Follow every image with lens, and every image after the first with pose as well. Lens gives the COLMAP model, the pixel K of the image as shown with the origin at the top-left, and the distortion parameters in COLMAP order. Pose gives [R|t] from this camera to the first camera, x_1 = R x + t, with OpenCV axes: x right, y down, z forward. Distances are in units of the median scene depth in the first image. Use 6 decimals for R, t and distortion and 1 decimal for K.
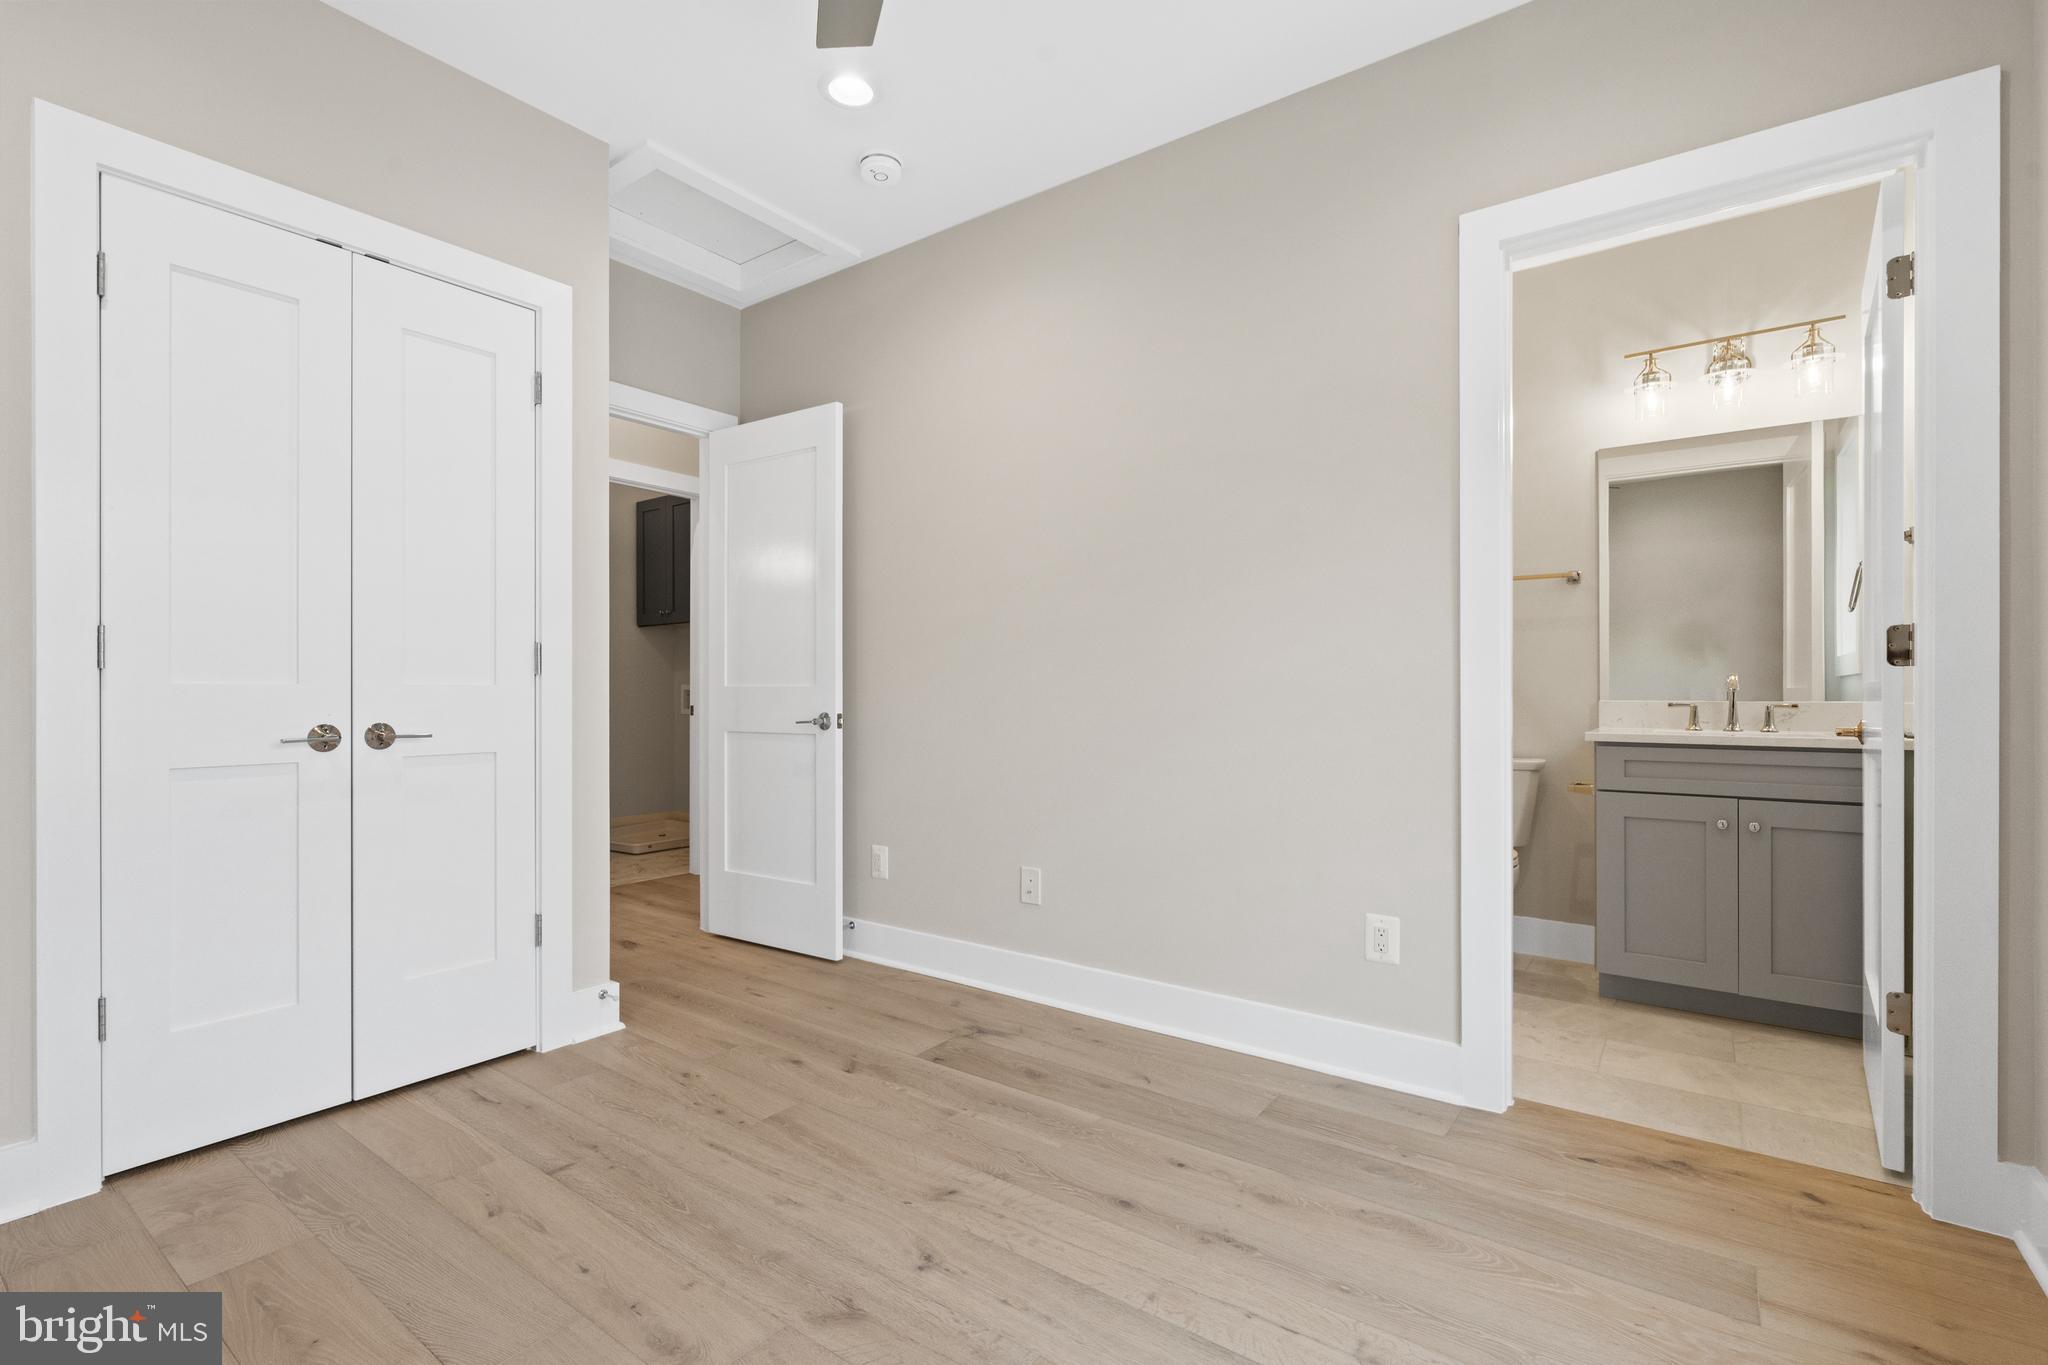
lens RADIAL K [[928.6, 0, 1012.4], [0, 928.6, 696.4], [0, 0, 1]] dist [-0.005642, 0.001403]
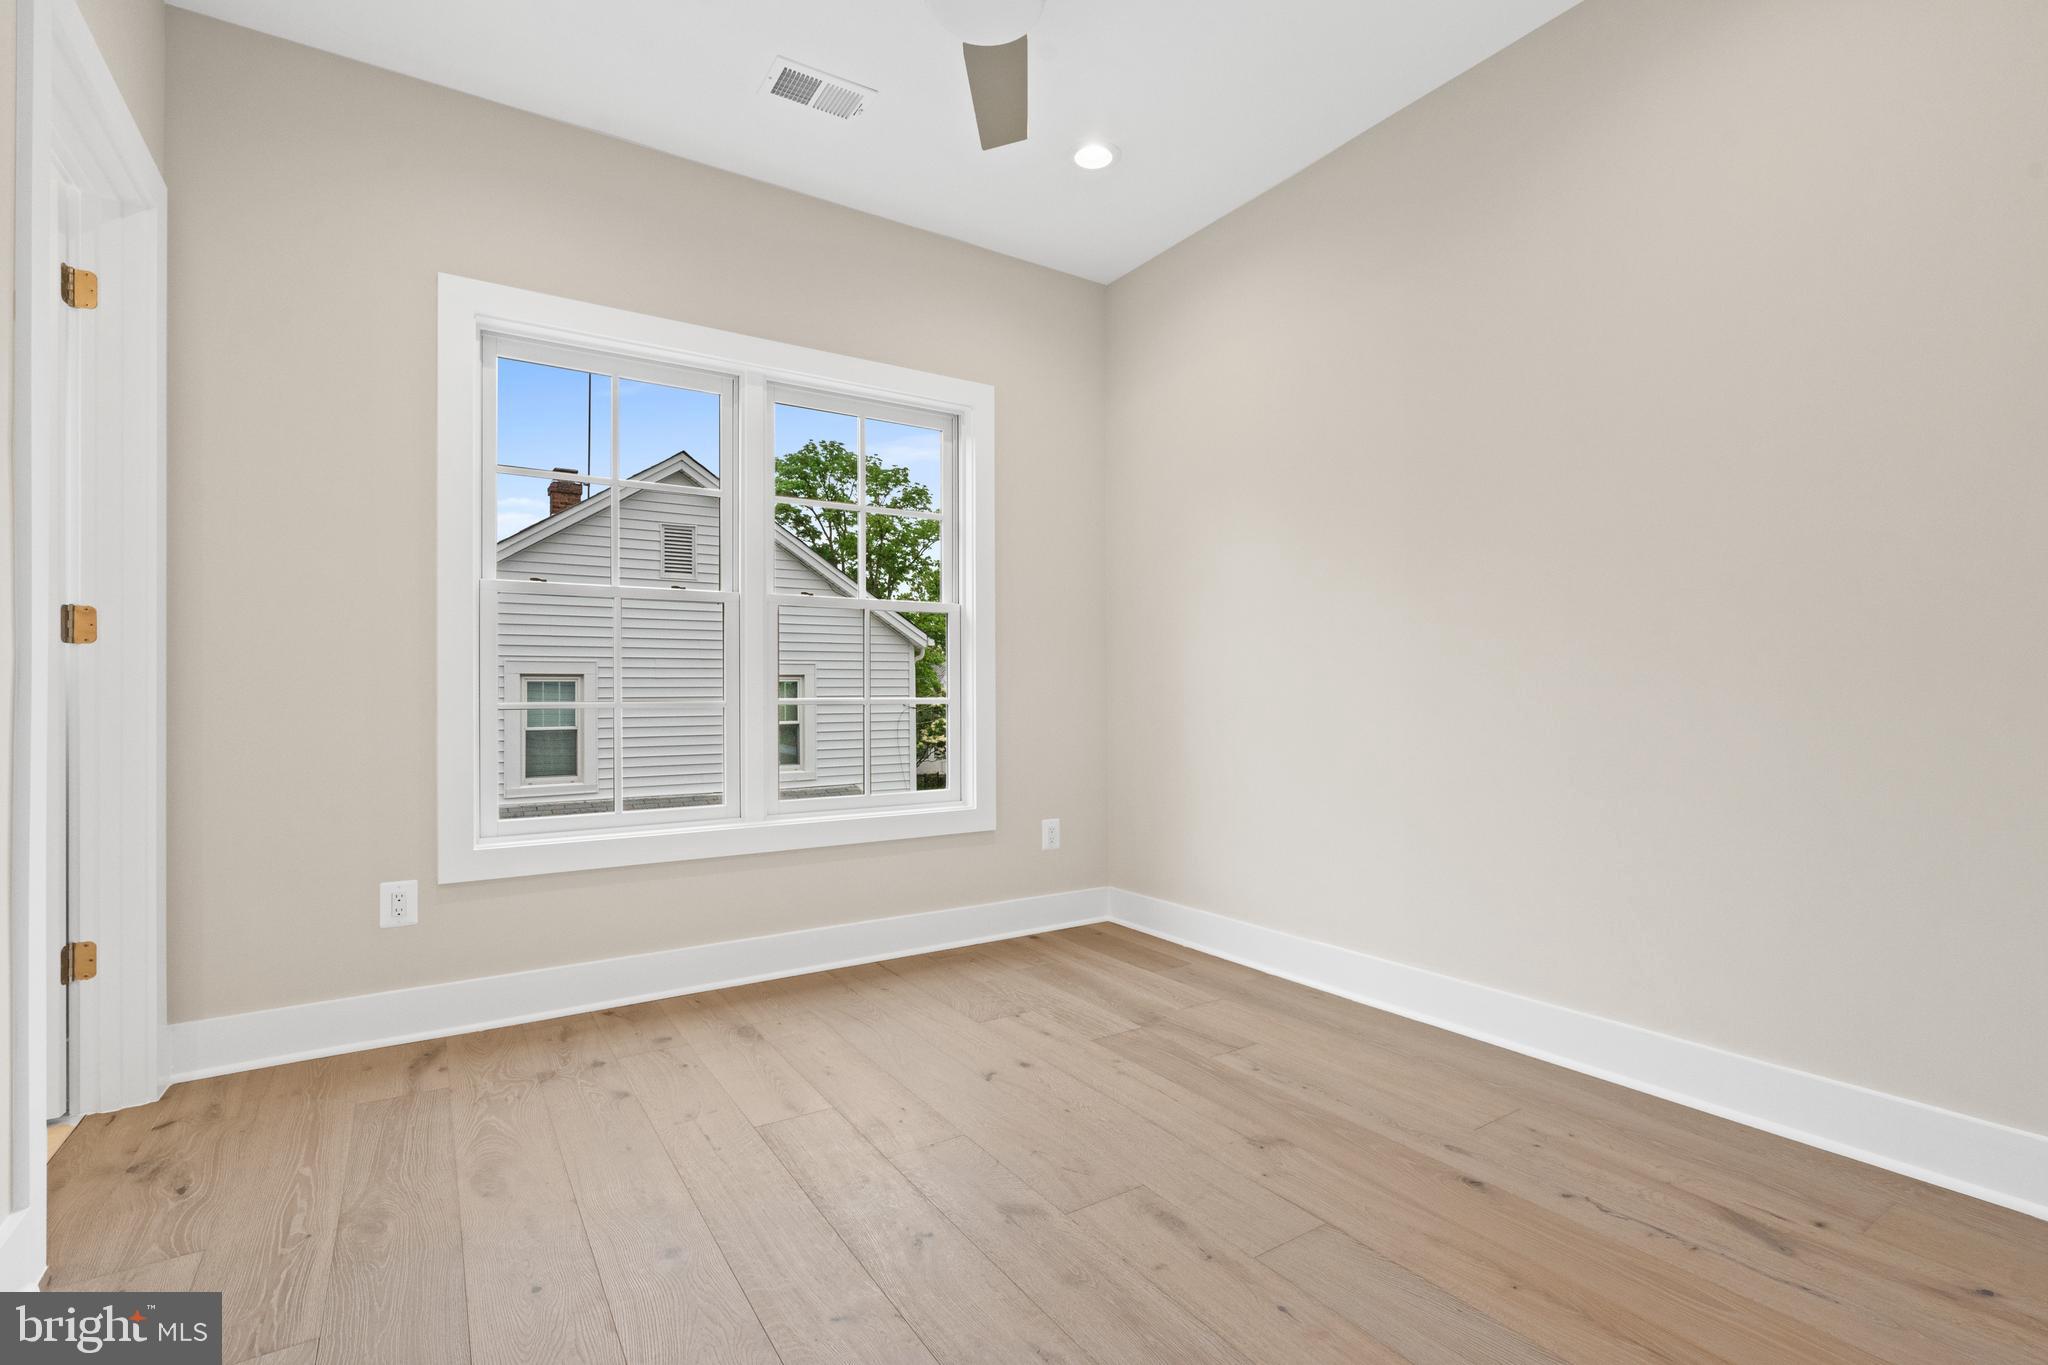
lens RADIAL K [[928.6, 0, 1031.8], [0, 928.6, 673.3], [0, 0, 1]] dist [-0.005642, 0.001403]
pose [[-0.943066, 0.014790, 0.332276, -0.514812], [0.011529, 0.999864, -0.011784, 0.030981], [-0.332406, -0.007282, -0.943108, 1.821032]]
